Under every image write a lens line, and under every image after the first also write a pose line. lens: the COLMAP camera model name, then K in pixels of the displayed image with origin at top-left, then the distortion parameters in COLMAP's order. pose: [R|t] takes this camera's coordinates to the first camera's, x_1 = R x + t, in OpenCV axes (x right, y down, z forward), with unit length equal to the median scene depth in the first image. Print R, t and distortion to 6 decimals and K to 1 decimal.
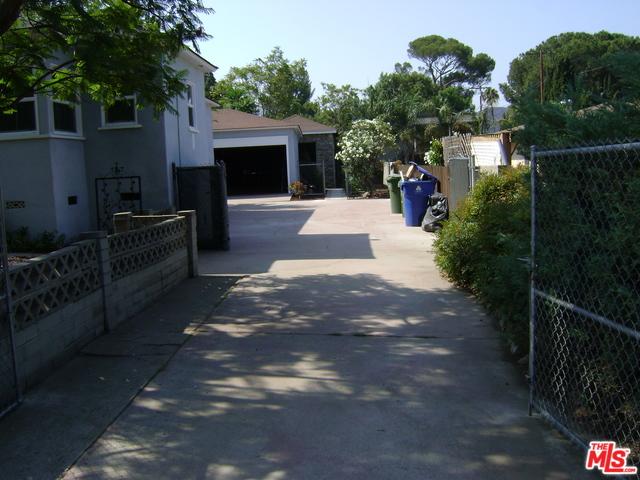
lens RADIAL K [[652.9, 0, 321.4], [0, 652.9, 238.6], [0, 0, 1]] dist [-0.127775, 0.000000]
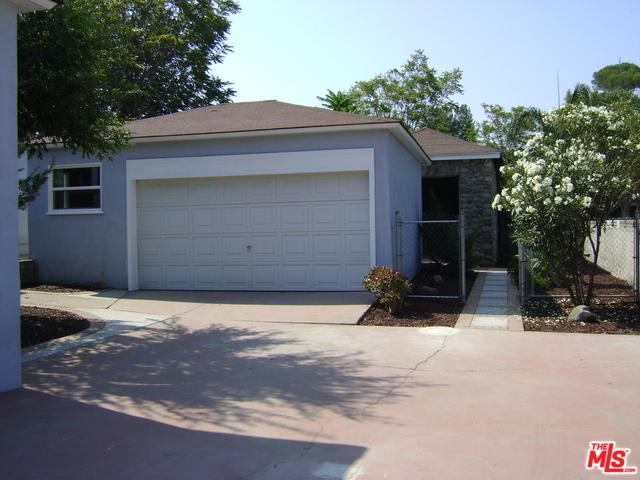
lens RADIAL K [[652.9, 0, 319.7], [0, 652.9, 245.2], [0, 0, 1]] dist [-0.127775, 0.000000]
pose [[0.967982, 0.034140, -0.248689, 0.008886], [-0.050316, 0.996990, -0.058978, -0.036843], [0.245927, 0.069603, 0.966786, 0.305661]]
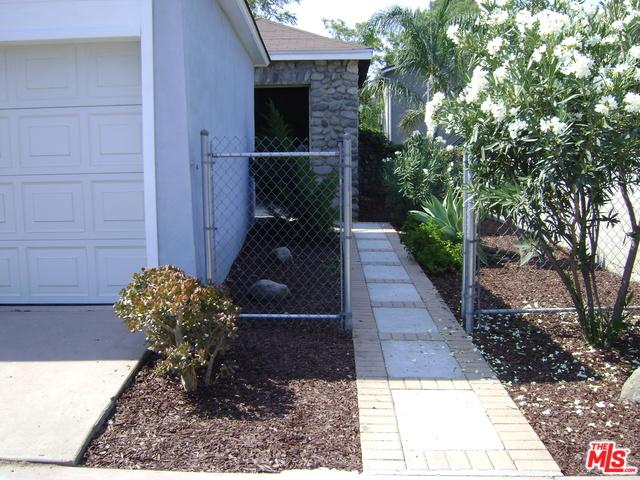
lens RADIAL K [[652.9, 0, 319.7], [0, 652.9, 237.0], [0, 0, 1]] dist [-0.127775, 0.000000]
pose [[0.999323, 0.034660, 0.012345, -0.003124], [-0.034923, 0.999154, 0.021736, -0.048358], [-0.011581, -0.022153, 0.999688, 0.417177]]
